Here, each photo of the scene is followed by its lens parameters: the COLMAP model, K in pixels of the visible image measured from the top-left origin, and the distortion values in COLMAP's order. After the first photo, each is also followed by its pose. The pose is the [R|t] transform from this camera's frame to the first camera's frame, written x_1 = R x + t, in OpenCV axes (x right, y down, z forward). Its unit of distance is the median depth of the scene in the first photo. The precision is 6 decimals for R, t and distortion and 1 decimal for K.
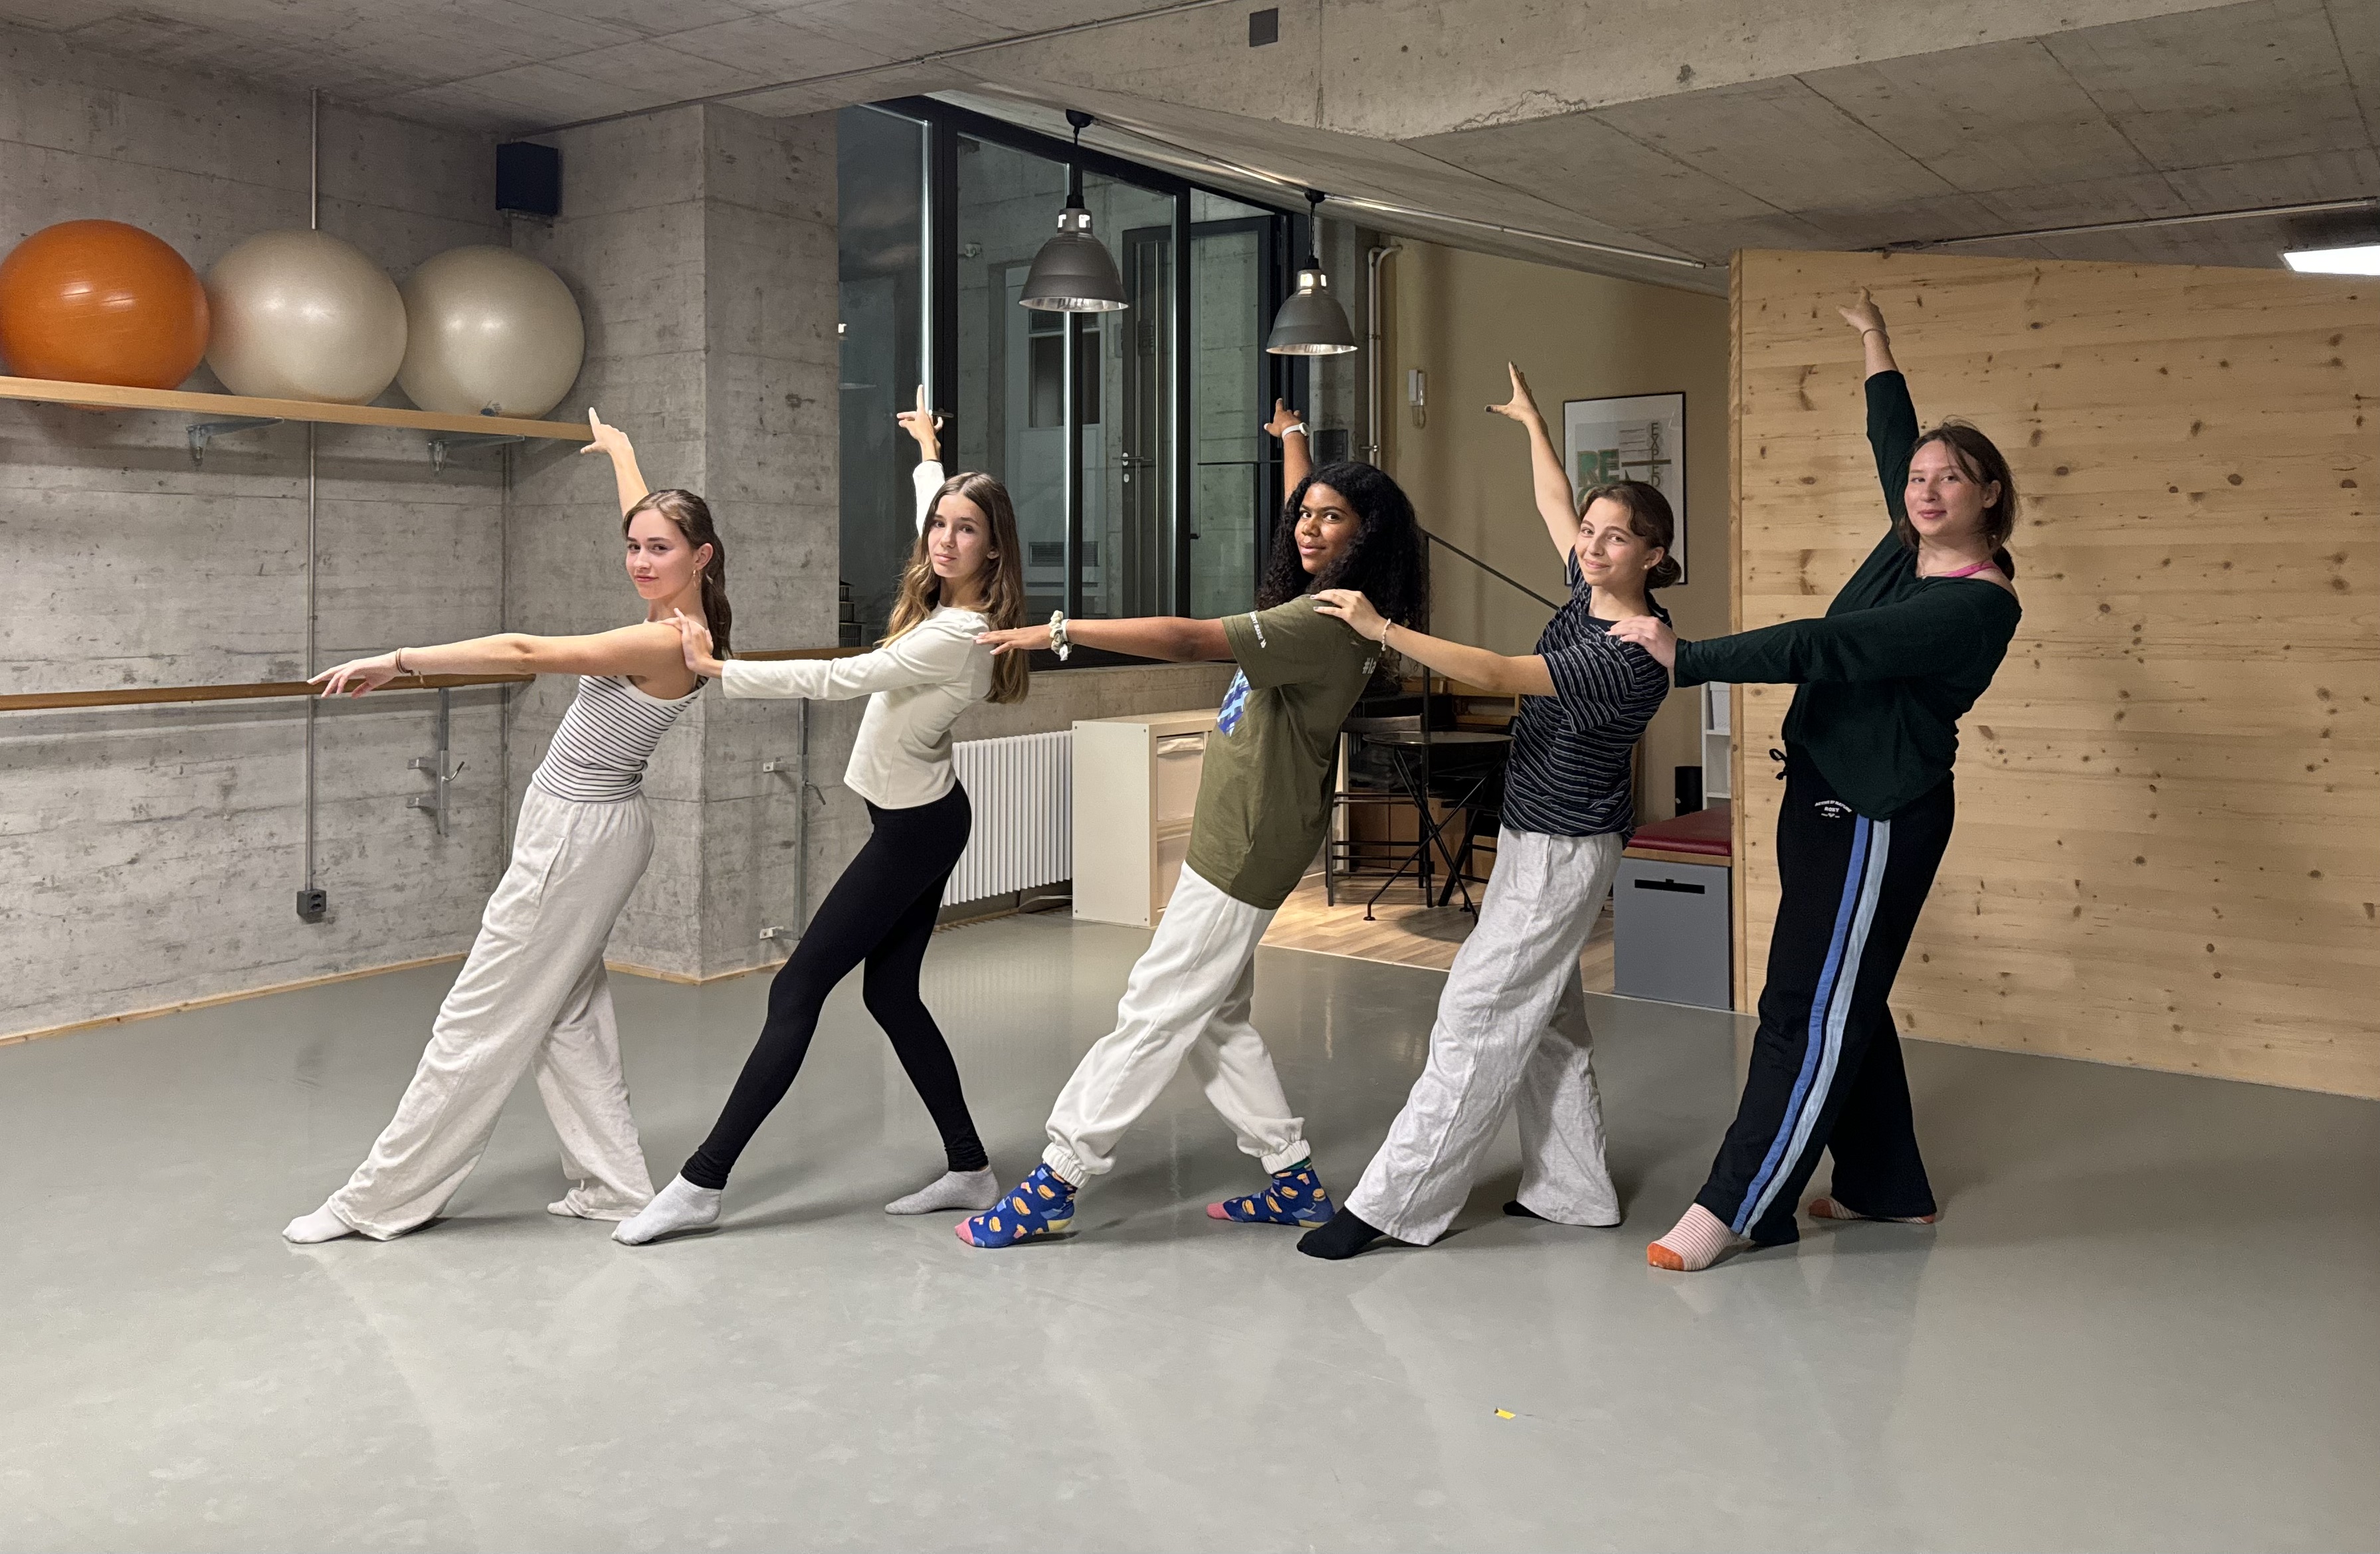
lens RADIAL K [[1870.2, 0, 1197.1], [0, 1870.2, 563.9], [0, 0, 1]] dist [0.157165, -0.304191]
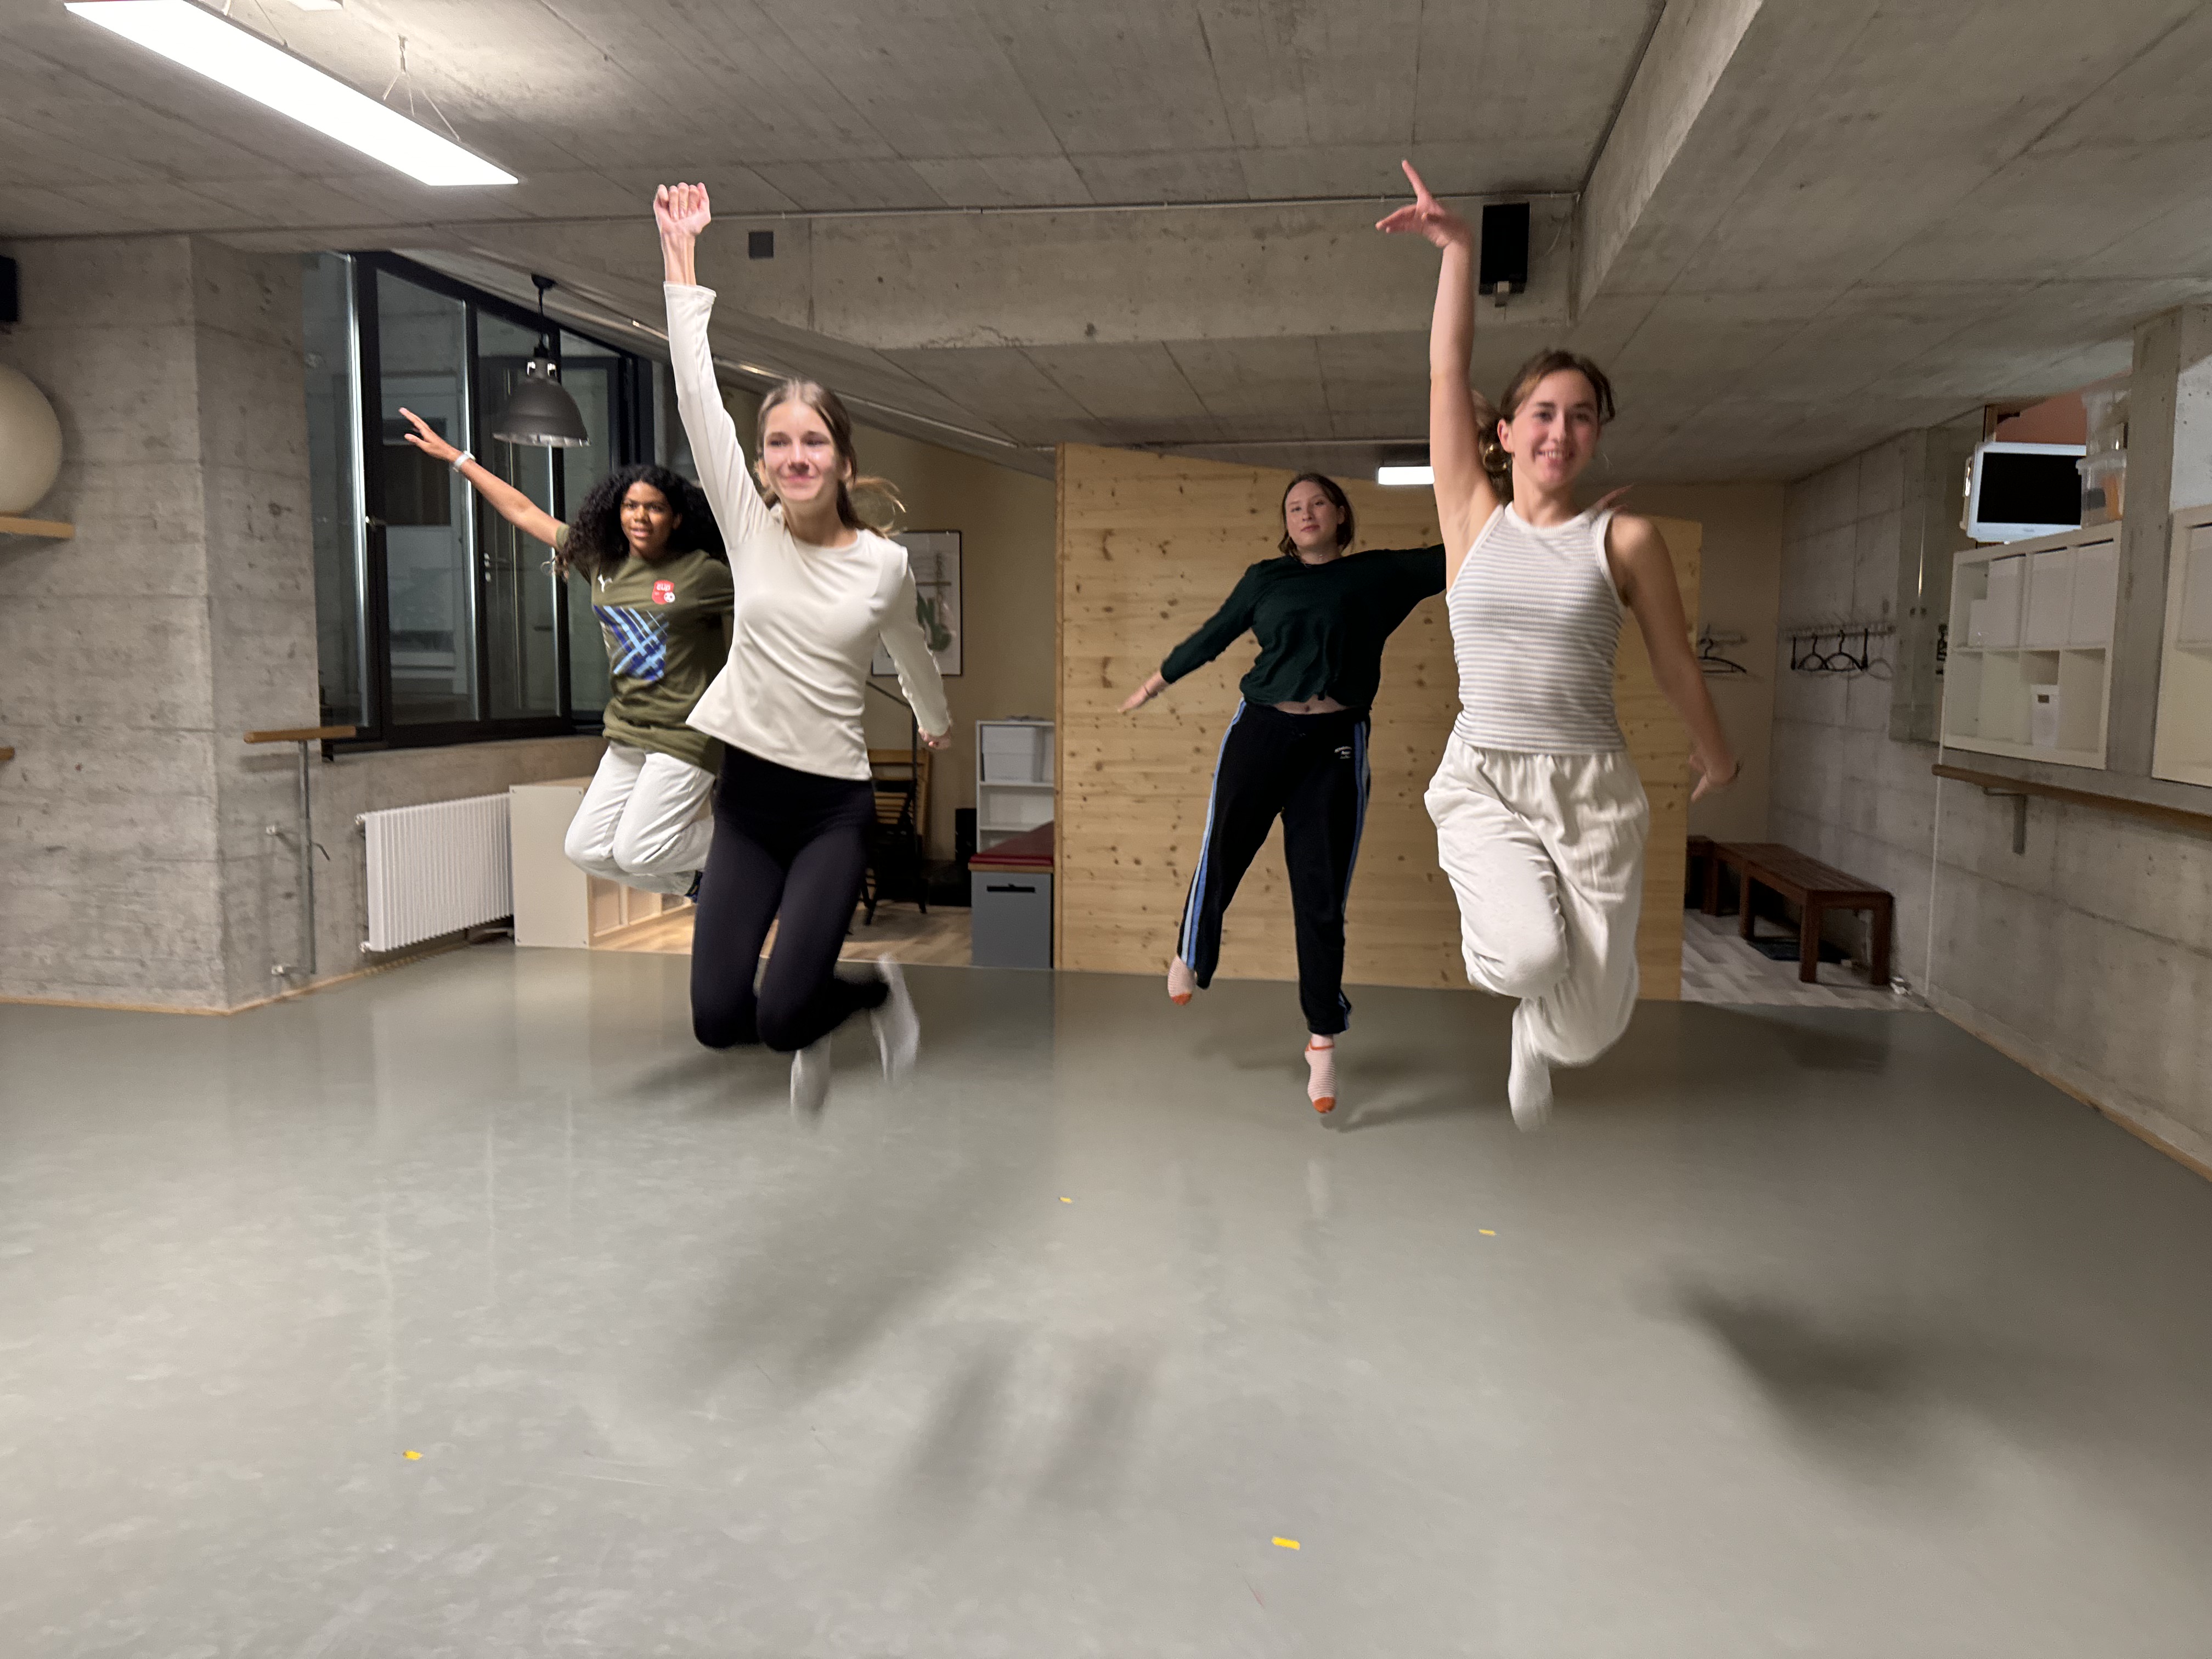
lens RADIAL K [[1549.7, 0, 1106.0], [0, 1549.7, 829.5], [0, 0, 1]] dist [0.090785, -0.142882]
pose [[0.906071, -0.035607, 0.421625, -0.174433], [-0.014738, 0.993193, 0.115548, -0.012258], [-0.422870, -0.110909, 0.899378, -0.088923]]
